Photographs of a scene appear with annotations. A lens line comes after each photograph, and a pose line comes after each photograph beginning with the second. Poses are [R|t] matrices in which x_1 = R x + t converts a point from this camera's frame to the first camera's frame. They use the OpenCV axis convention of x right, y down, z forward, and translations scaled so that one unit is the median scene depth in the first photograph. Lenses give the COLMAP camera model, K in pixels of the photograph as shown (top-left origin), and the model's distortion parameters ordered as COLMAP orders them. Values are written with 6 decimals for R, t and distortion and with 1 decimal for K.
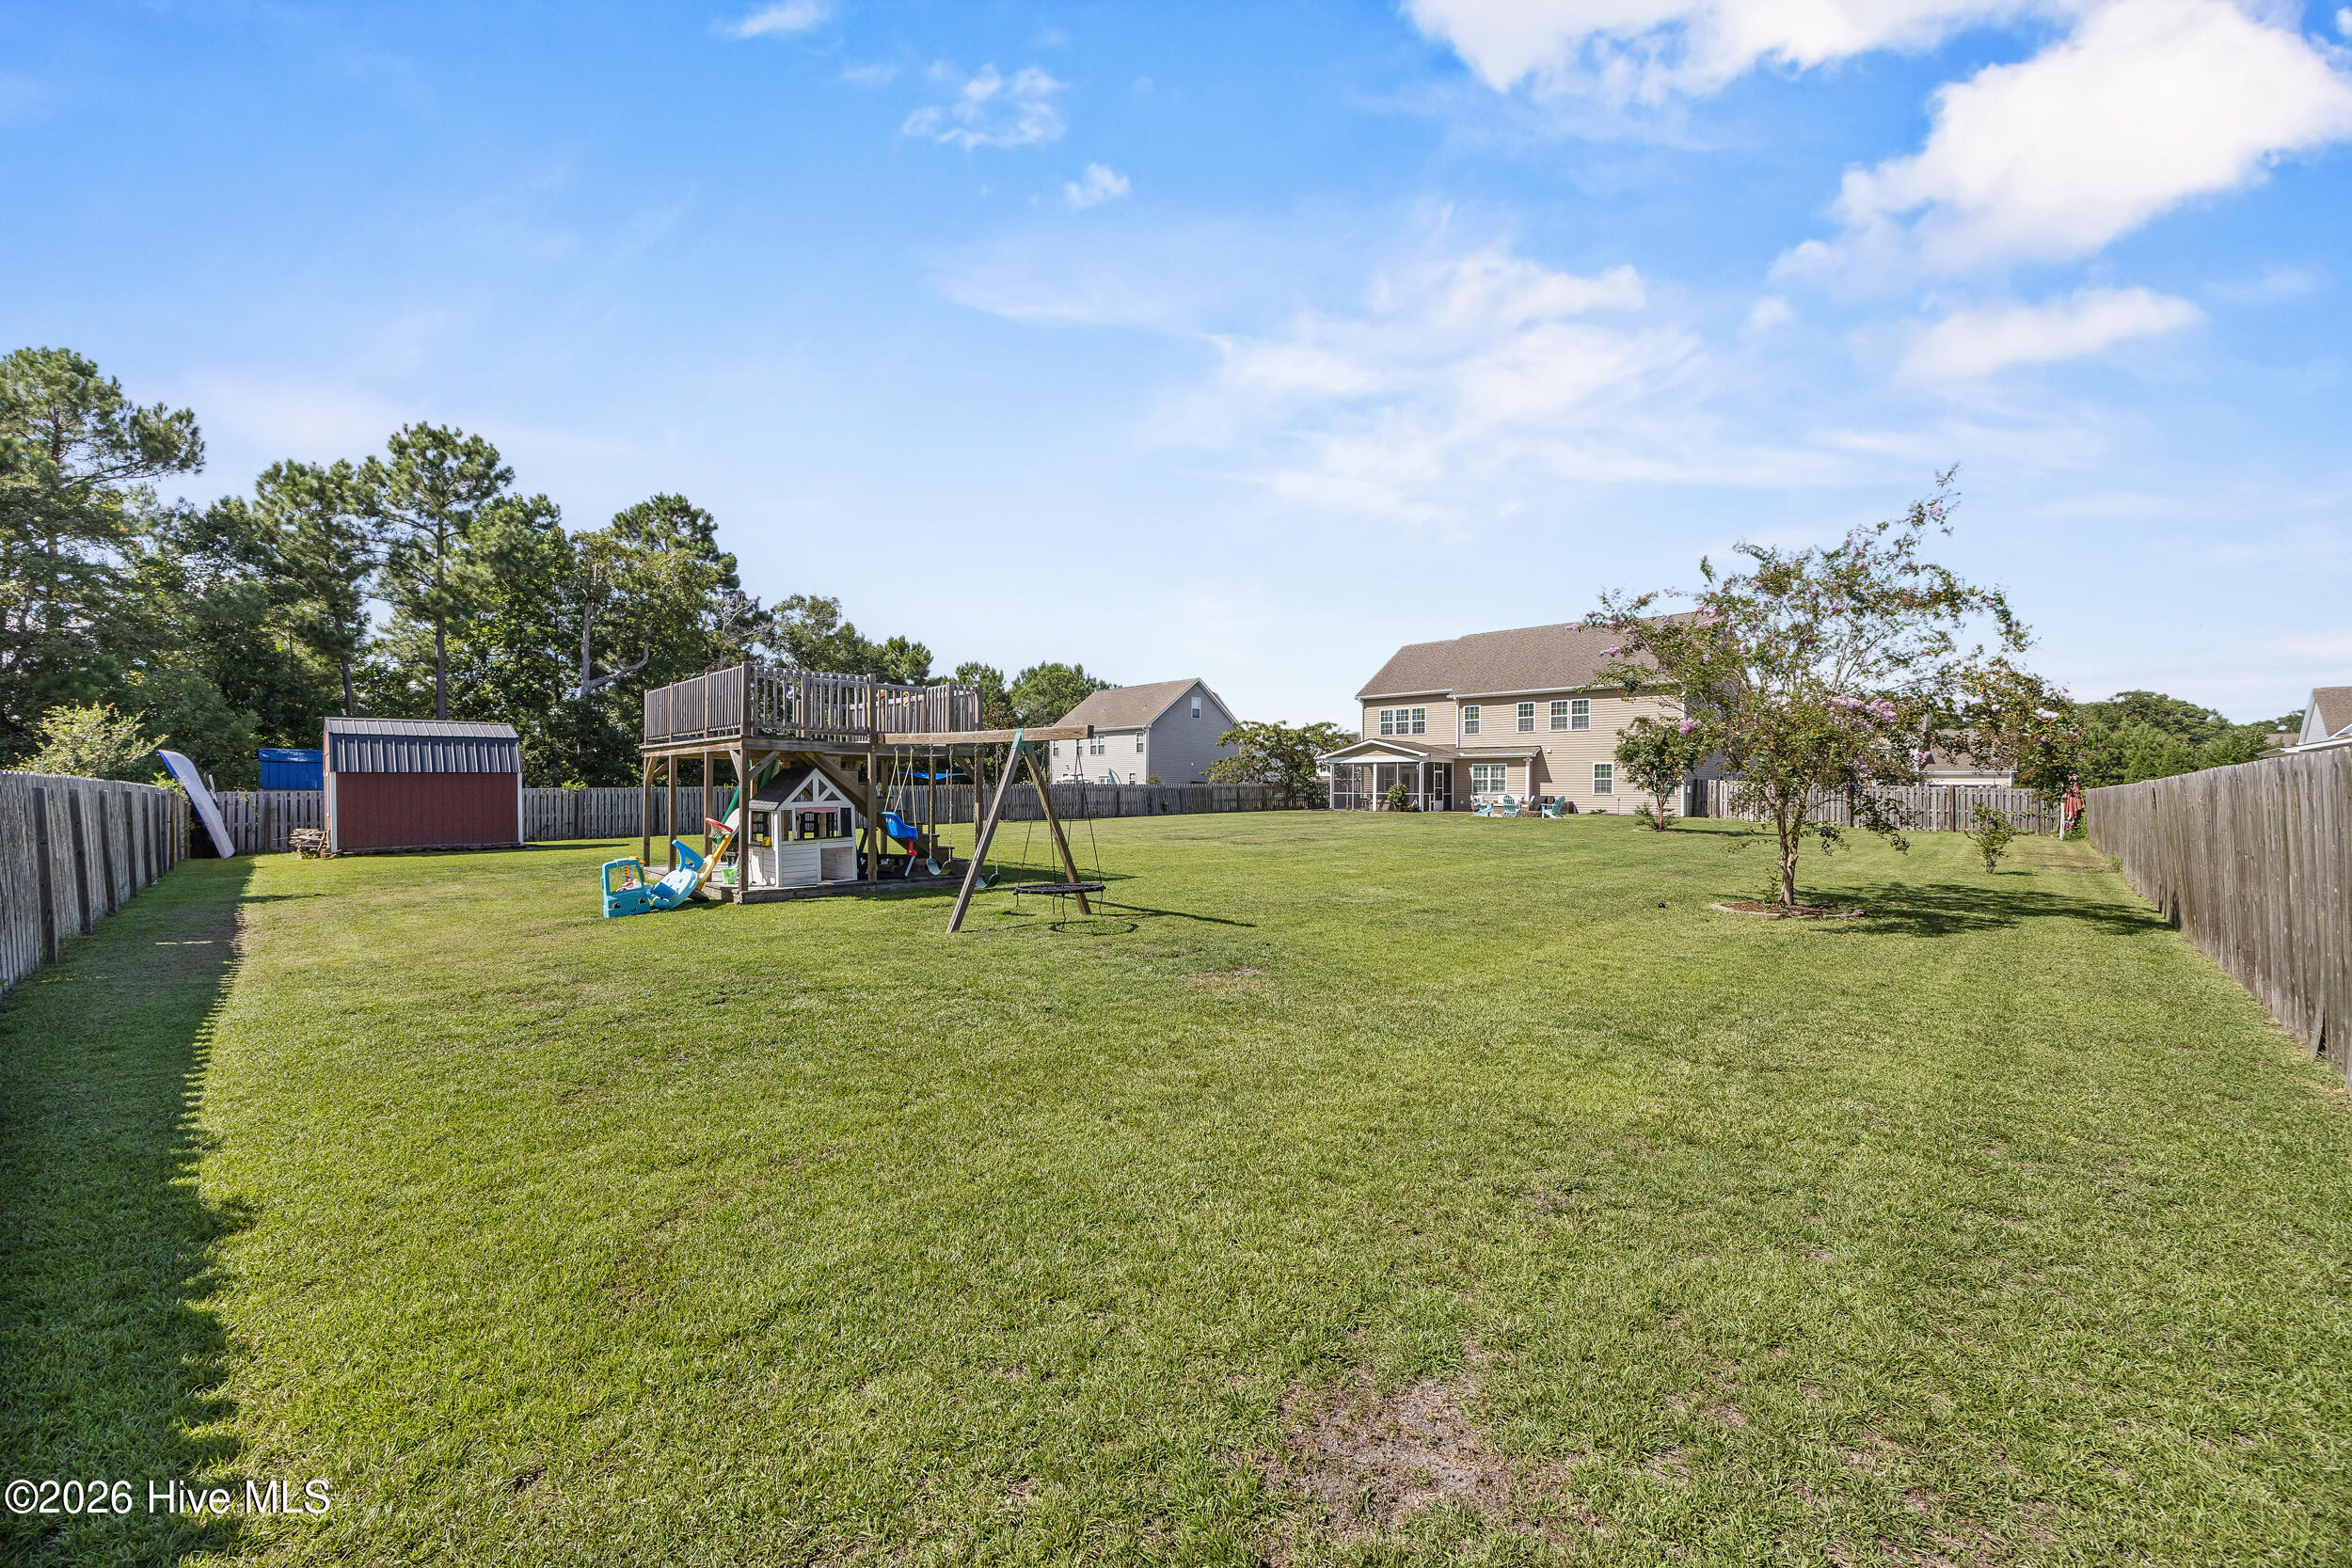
lens RADIAL K [[897.5, 0, 1176.0], [0, 897.5, 784.0], [0, 0, 1]] dist [-0.001022, -0.000123]
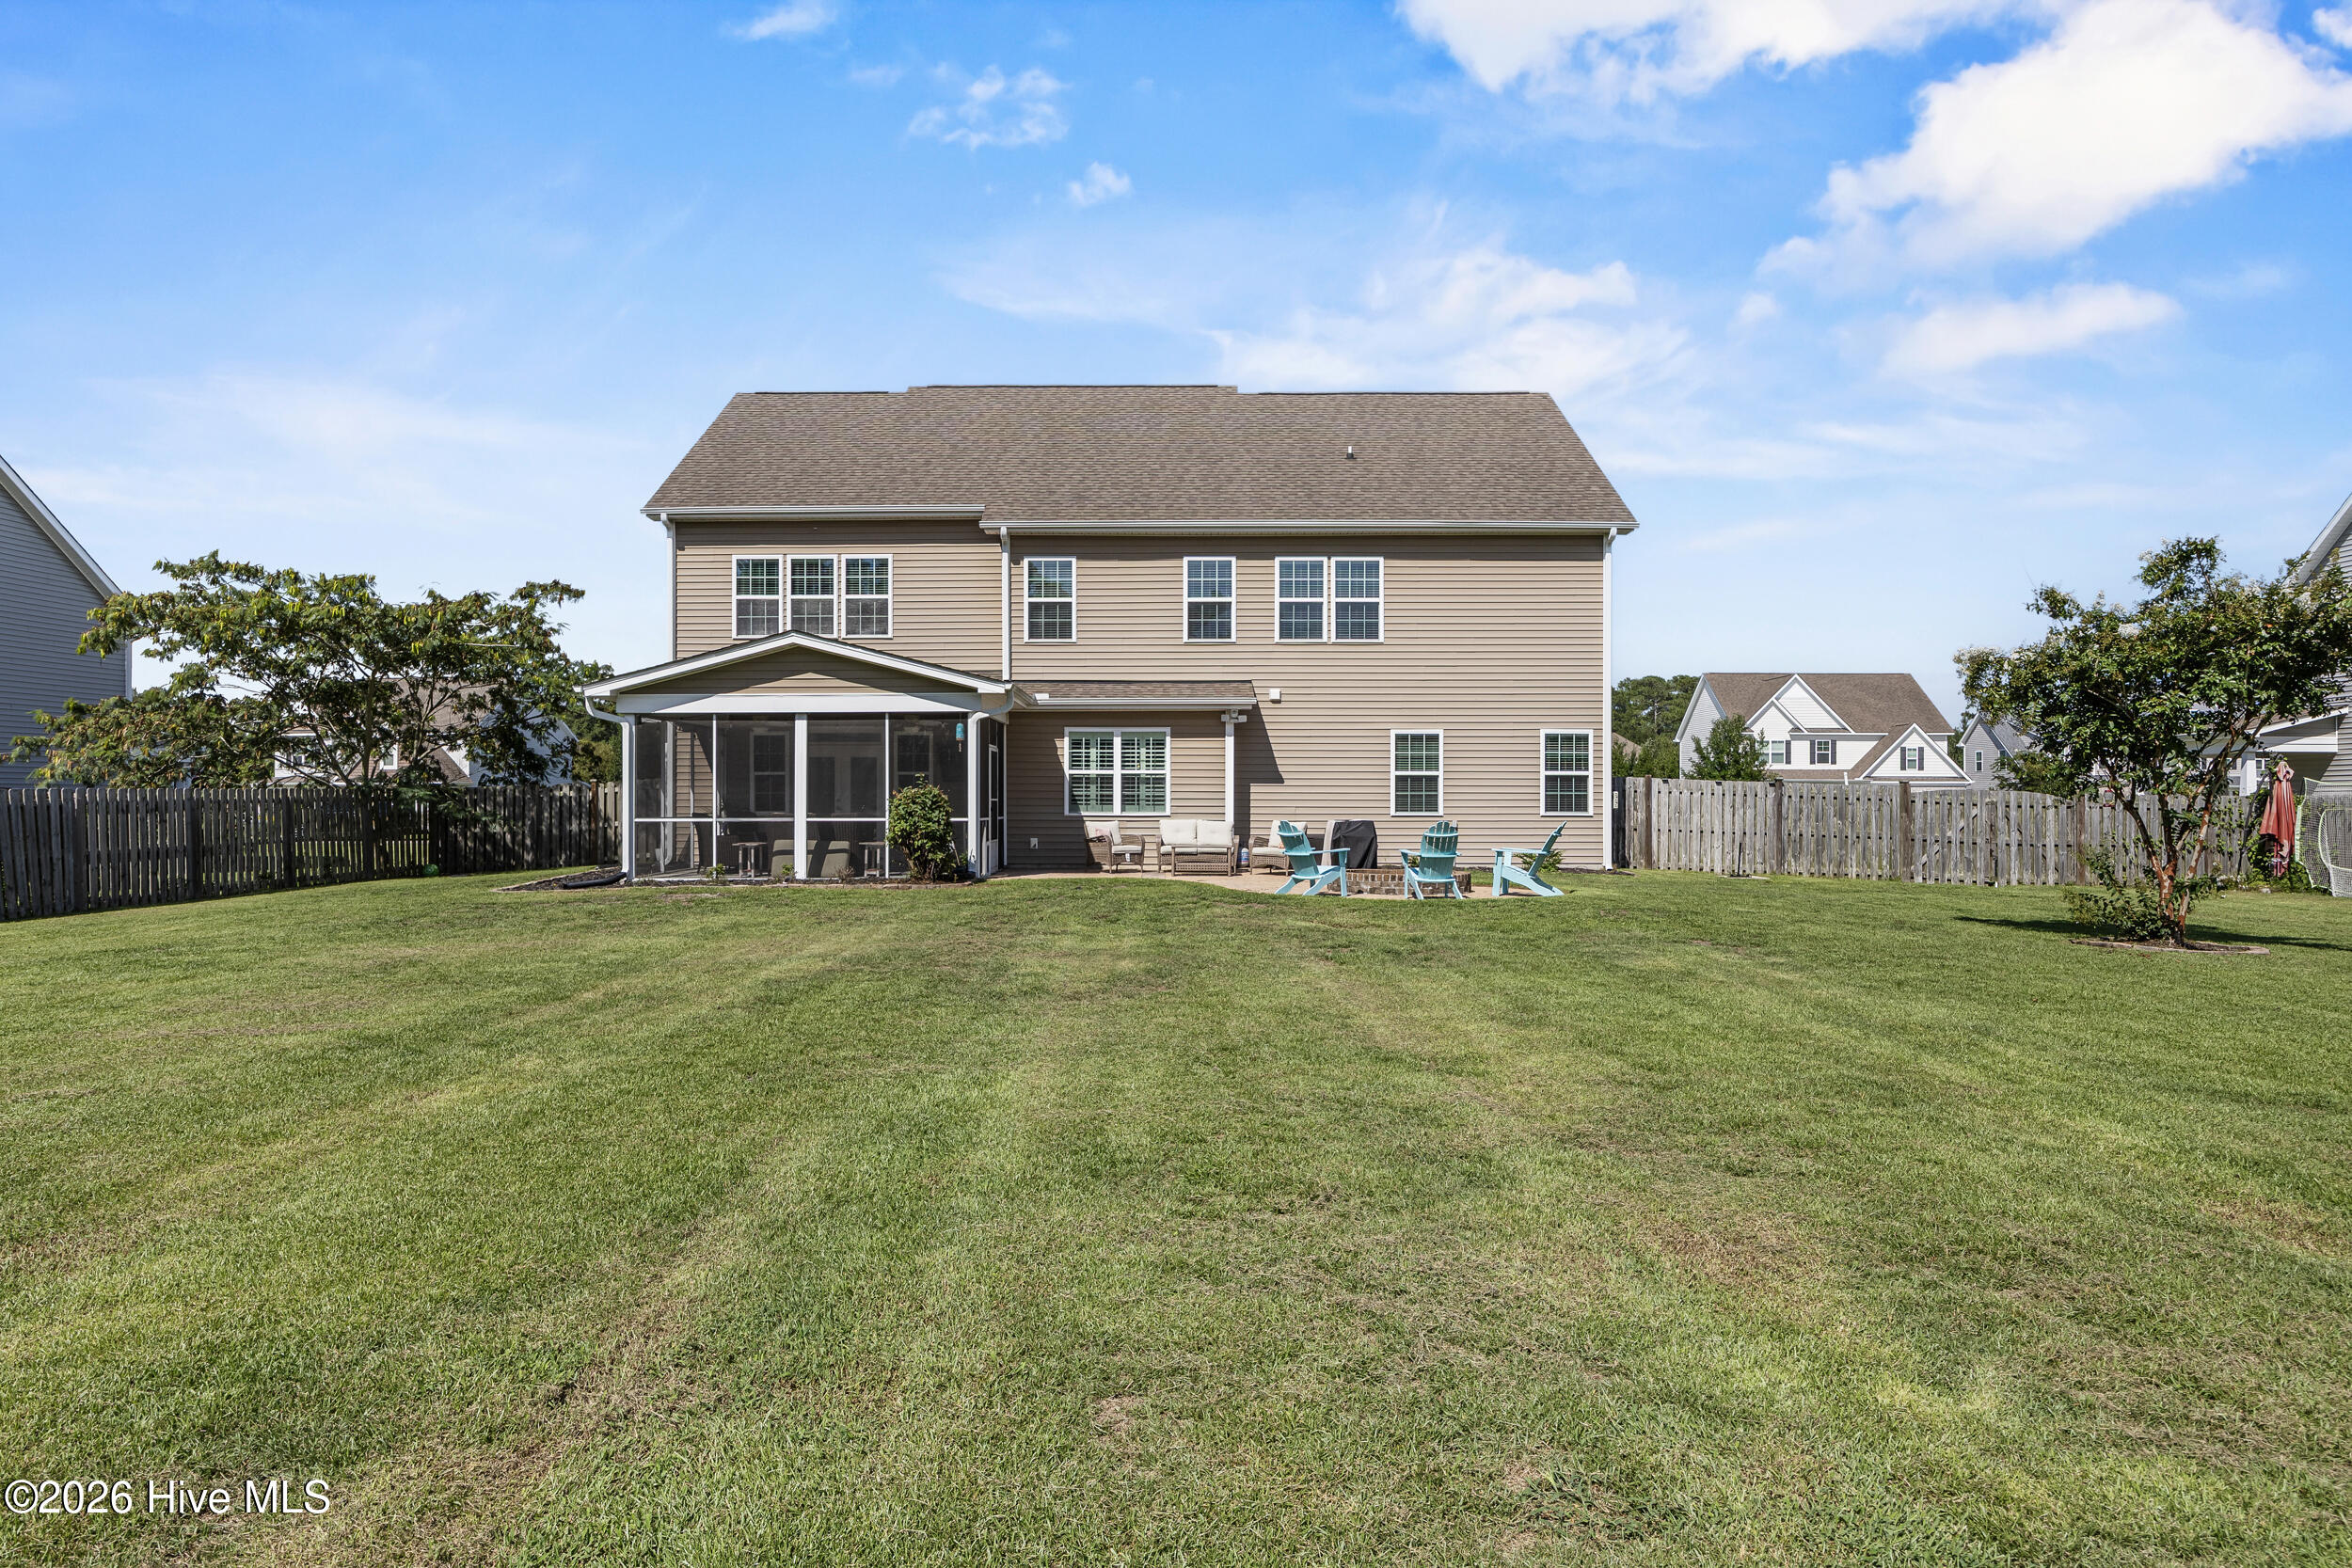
lens RADIAL K [[1444.7, 0, 1176.0], [0, 1444.7, 784.0], [0, 0, 1]] dist [-0.030153, -0.000920]
pose [[0.721140, 0.002029, 0.692786, -0.014450], [0.002437, 0.999982, -0.005465, 0.001641], [-0.692785, 0.005629, 0.721122, 0.577337]]
